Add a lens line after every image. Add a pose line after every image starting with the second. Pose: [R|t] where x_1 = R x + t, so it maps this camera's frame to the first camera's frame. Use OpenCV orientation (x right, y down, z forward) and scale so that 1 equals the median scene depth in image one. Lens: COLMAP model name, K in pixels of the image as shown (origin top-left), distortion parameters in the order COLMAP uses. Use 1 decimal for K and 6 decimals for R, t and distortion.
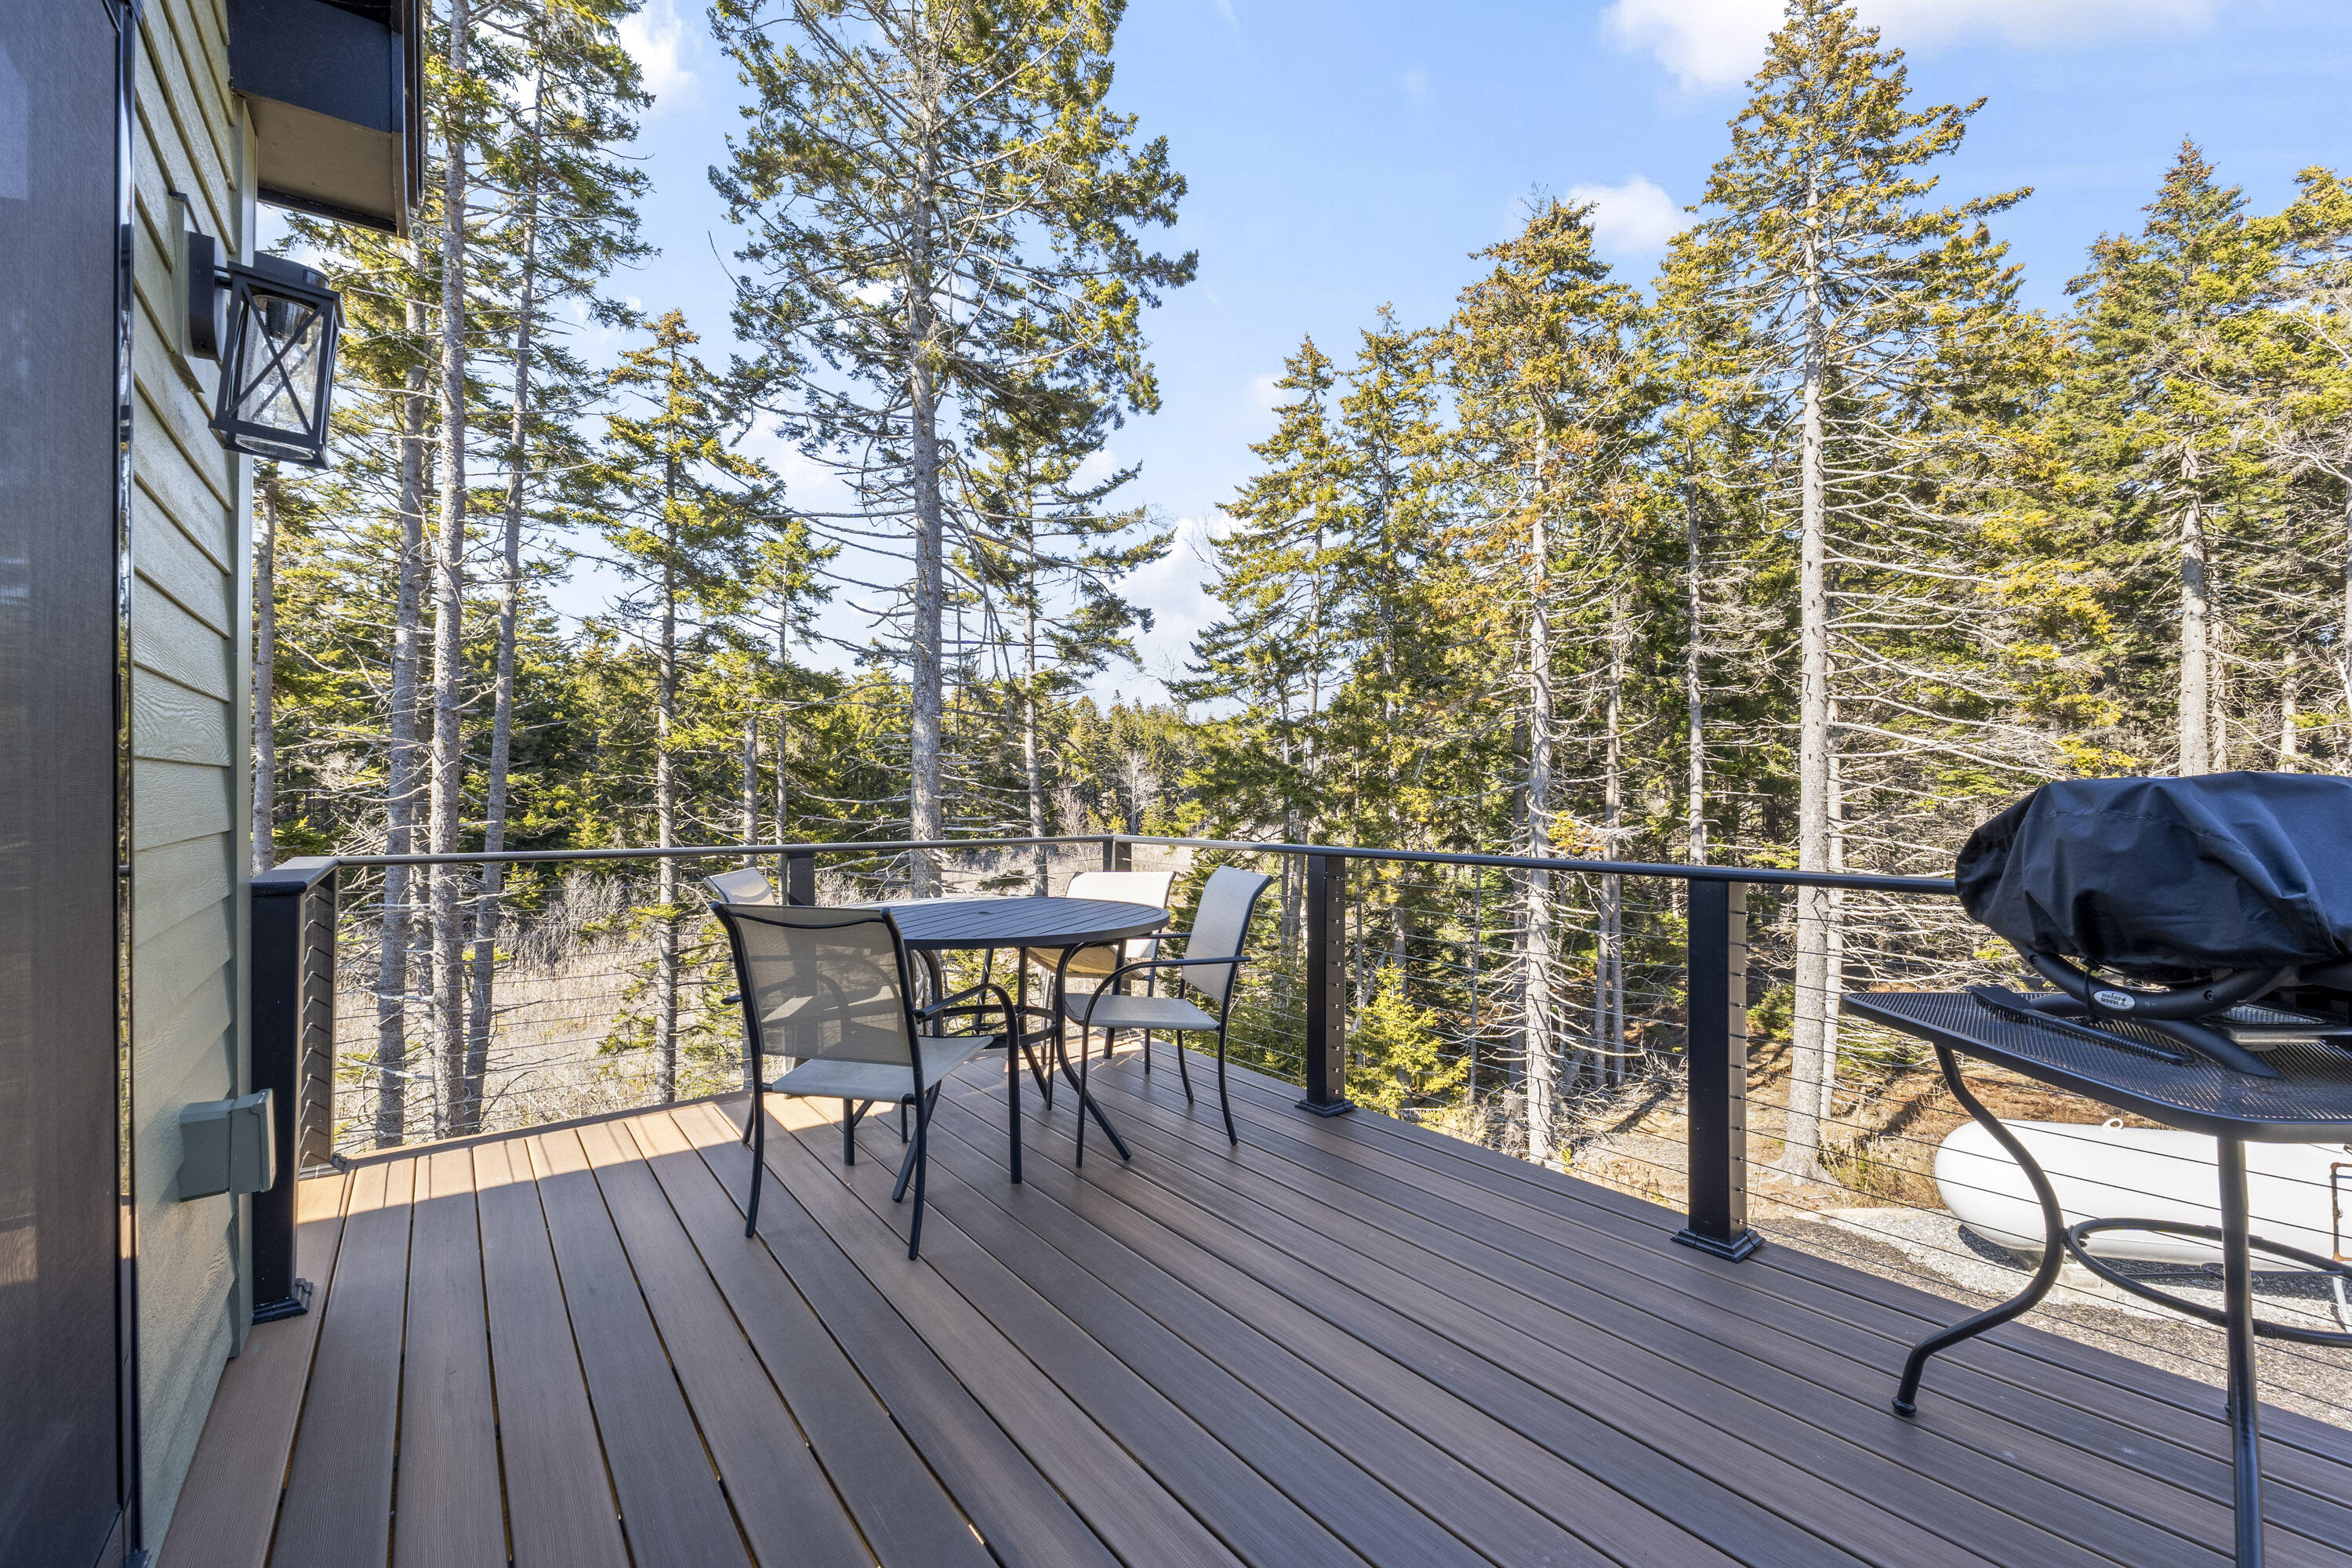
lens RADIAL K [[982.3, 0, 1172.6], [0, 982.3, 782.3], [0, 0, 1]] dist [0.000233, -0.000354]
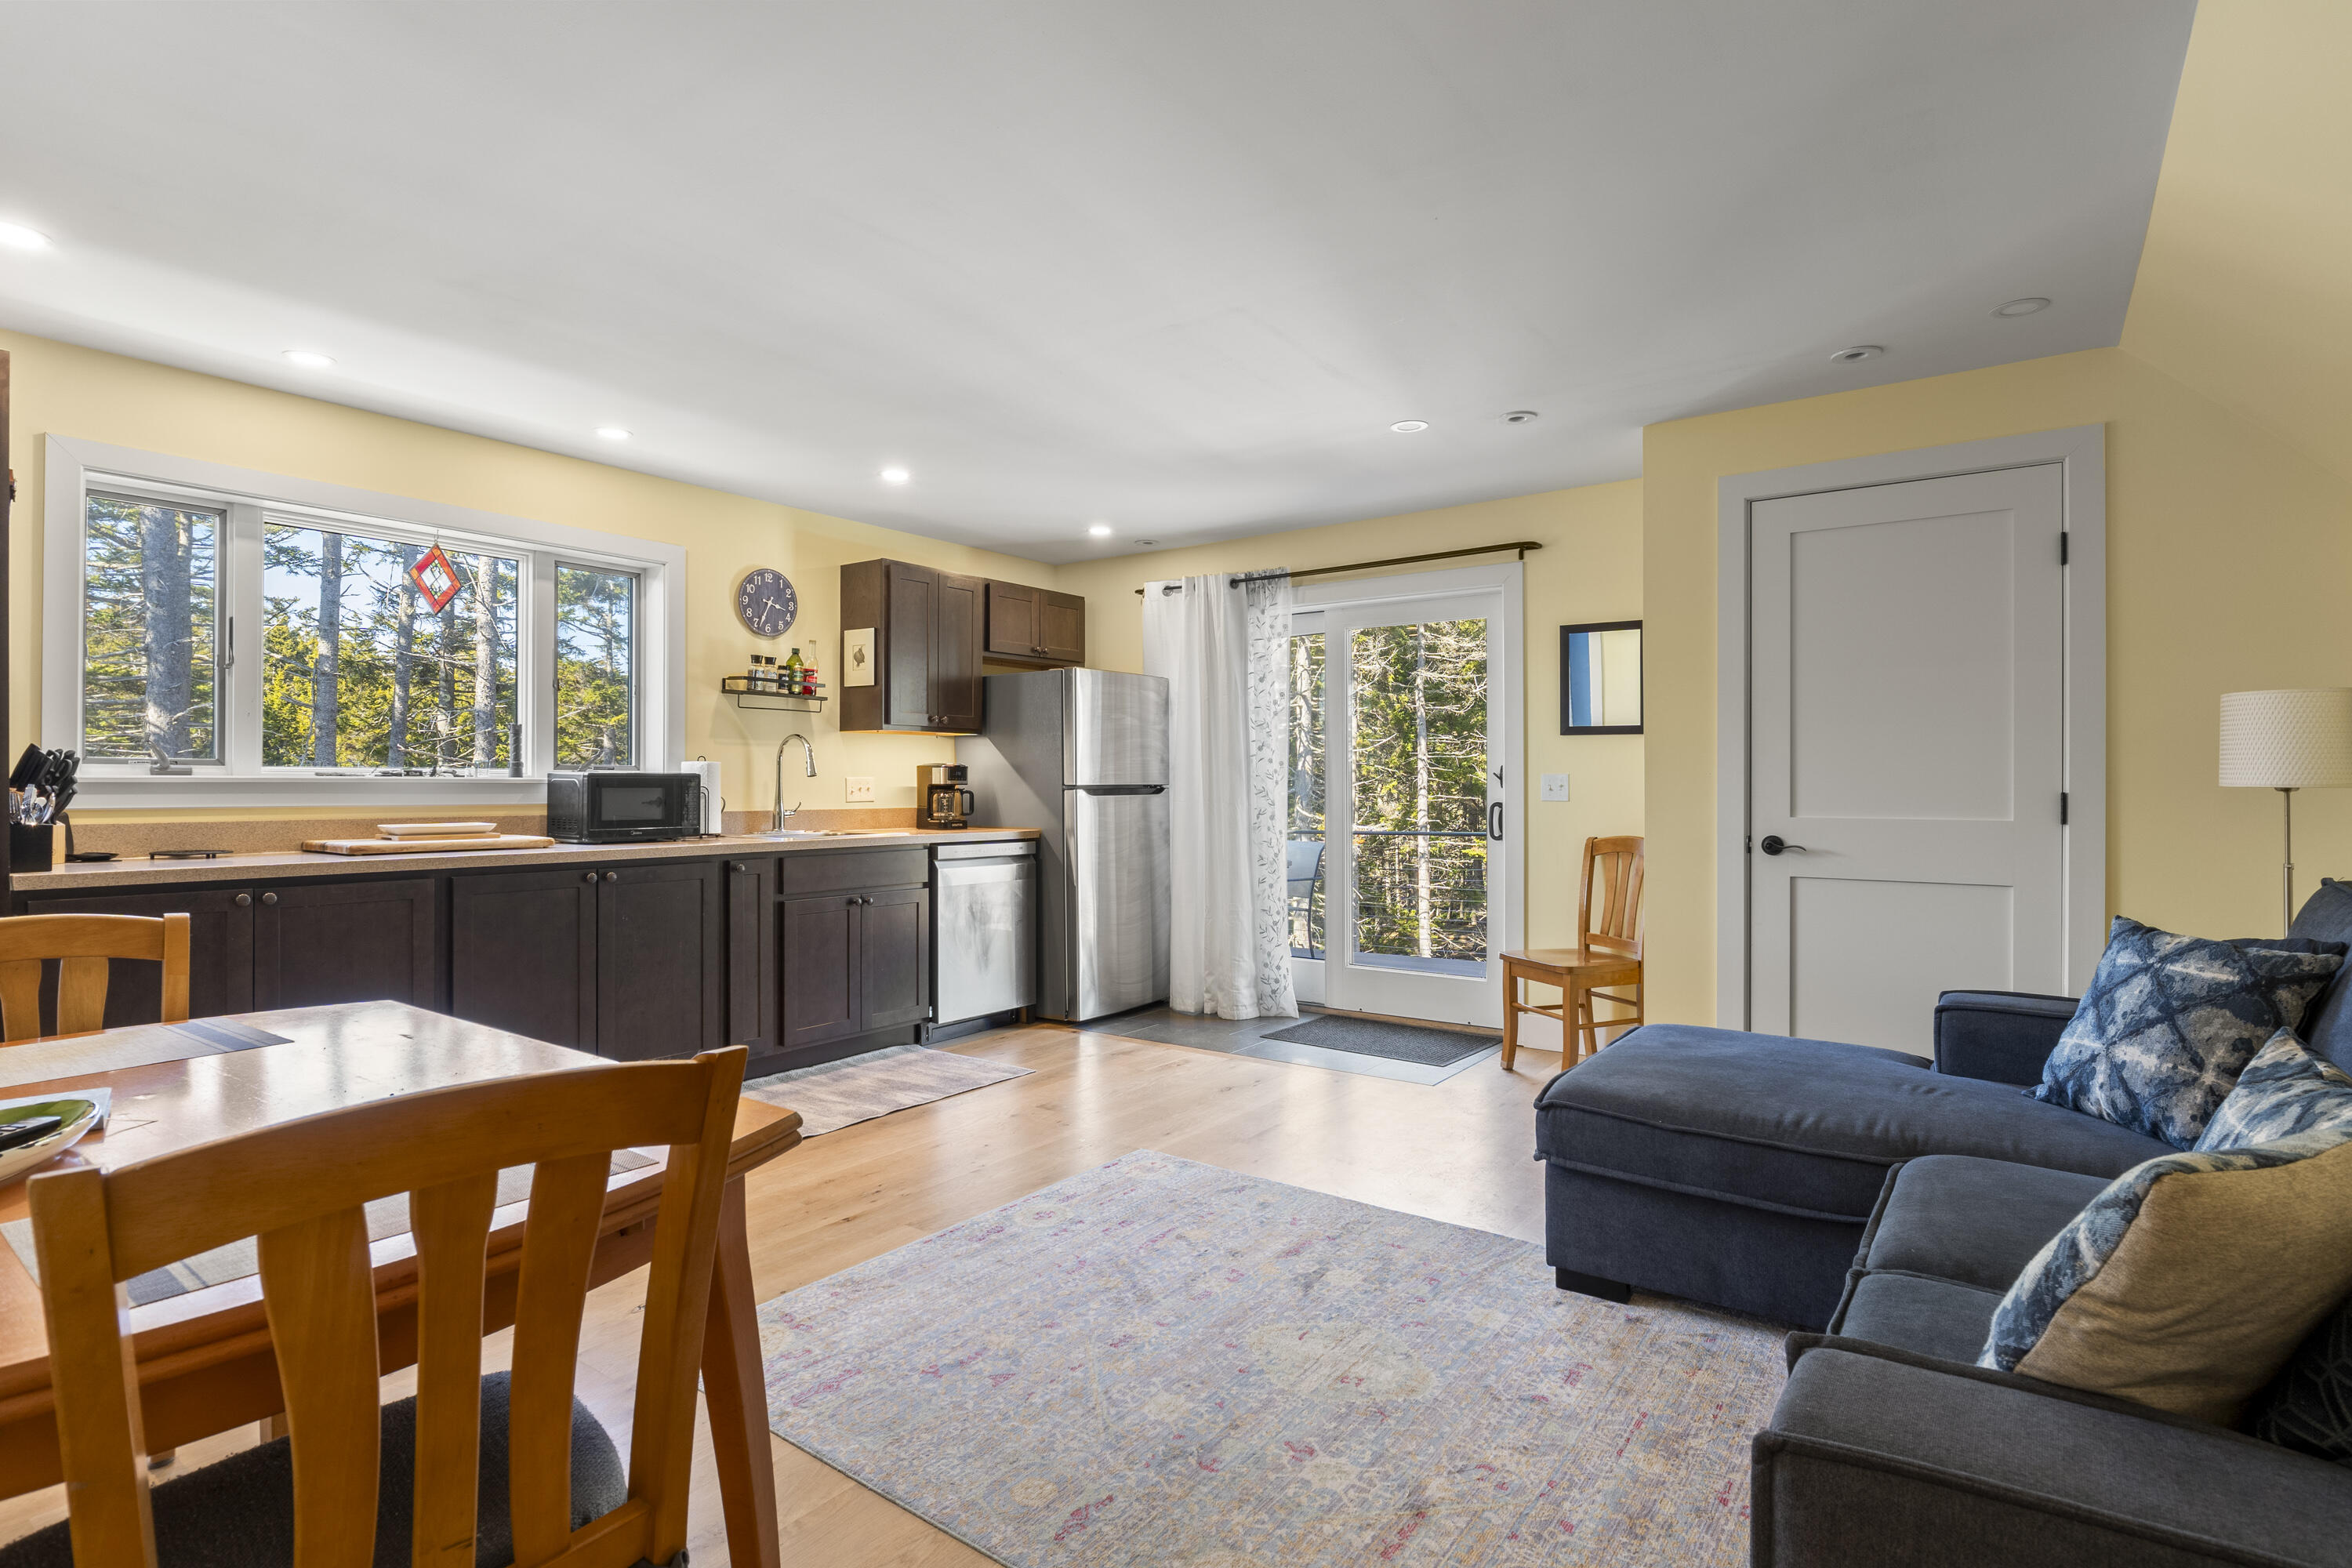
lens RADIAL K [[1168.6, 0, 1173.8], [0, 1168.6, 781.7], [0, 0, 1]] dist [-0.002584, -0.000945]
pose [[0.959212, 0.003621, 0.282665, -0.445334], [-0.001227, 0.999962, -0.008644, 0.017011], [-0.282685, 0.007945, 0.959180, -0.773972]]
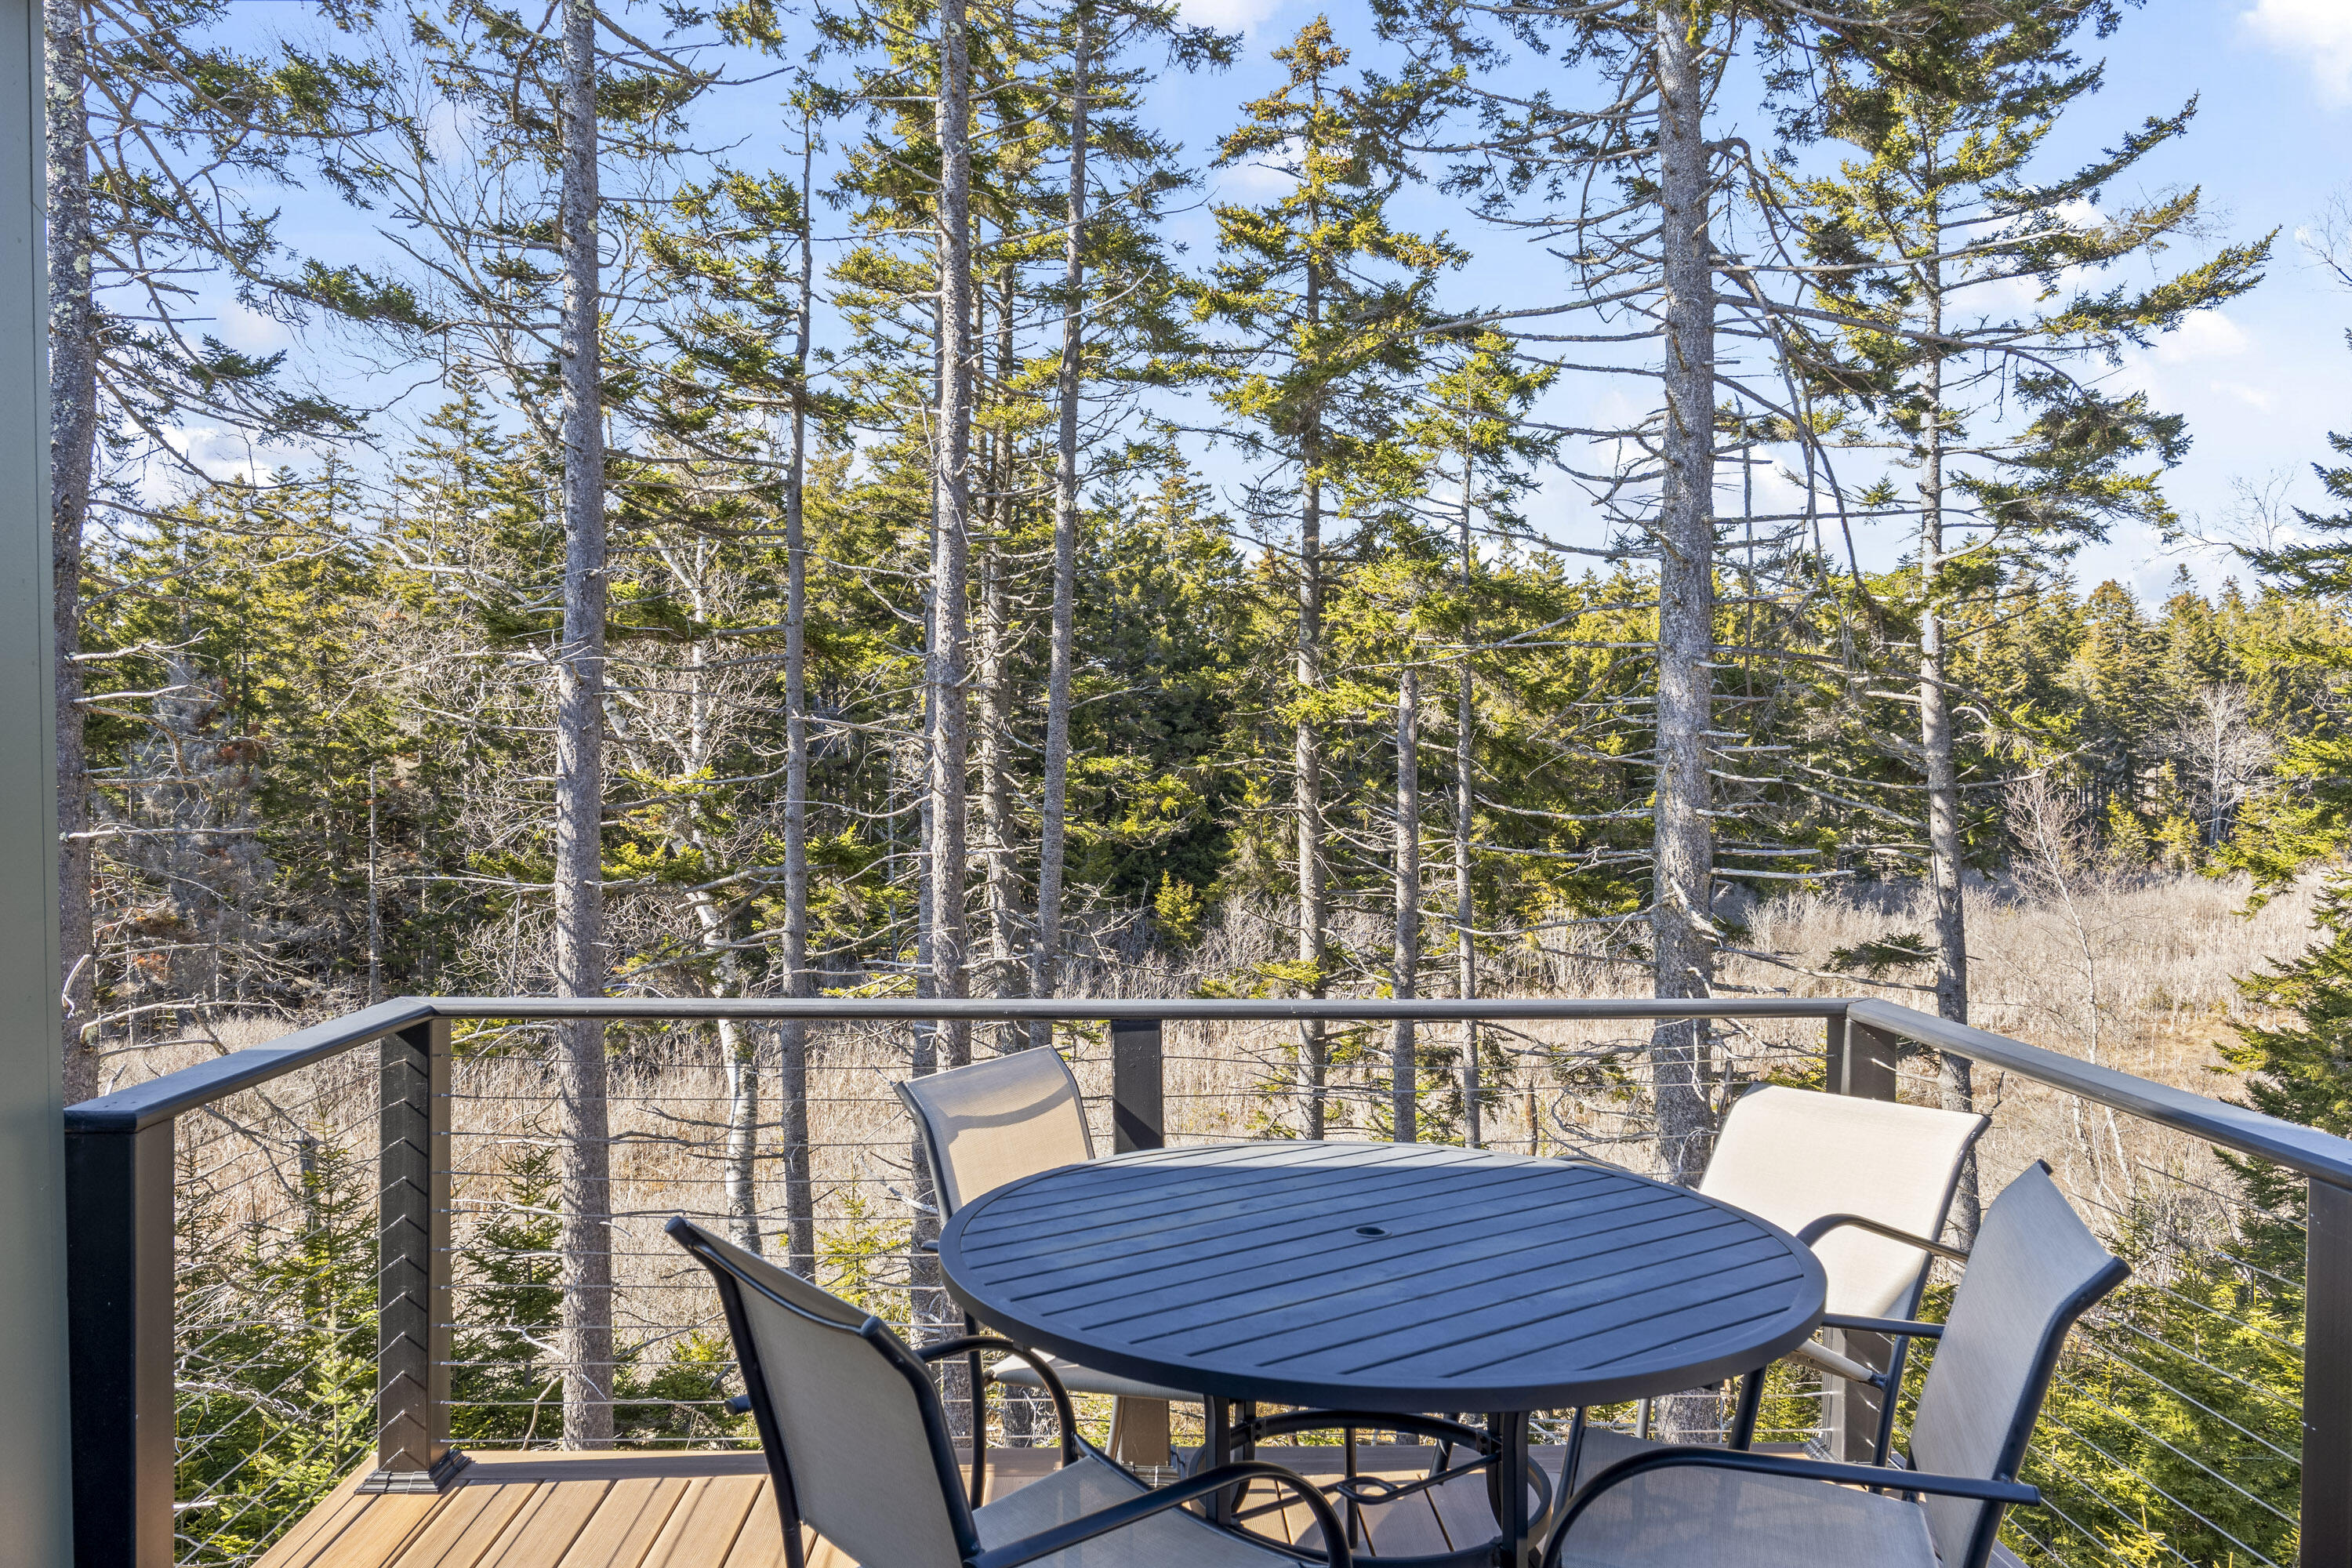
lens RADIAL K [[1674.2, 0, 1176.4], [0, 1674.2, 792.7], [0, 0, 1]] dist [0.009784, -0.003587]
pose [[0.828009, 0.011845, -0.560590, 0.026062], [0.002652, 0.999683, 0.025040, -0.013407], [0.560709, -0.022221, 0.827715, 0.052478]]
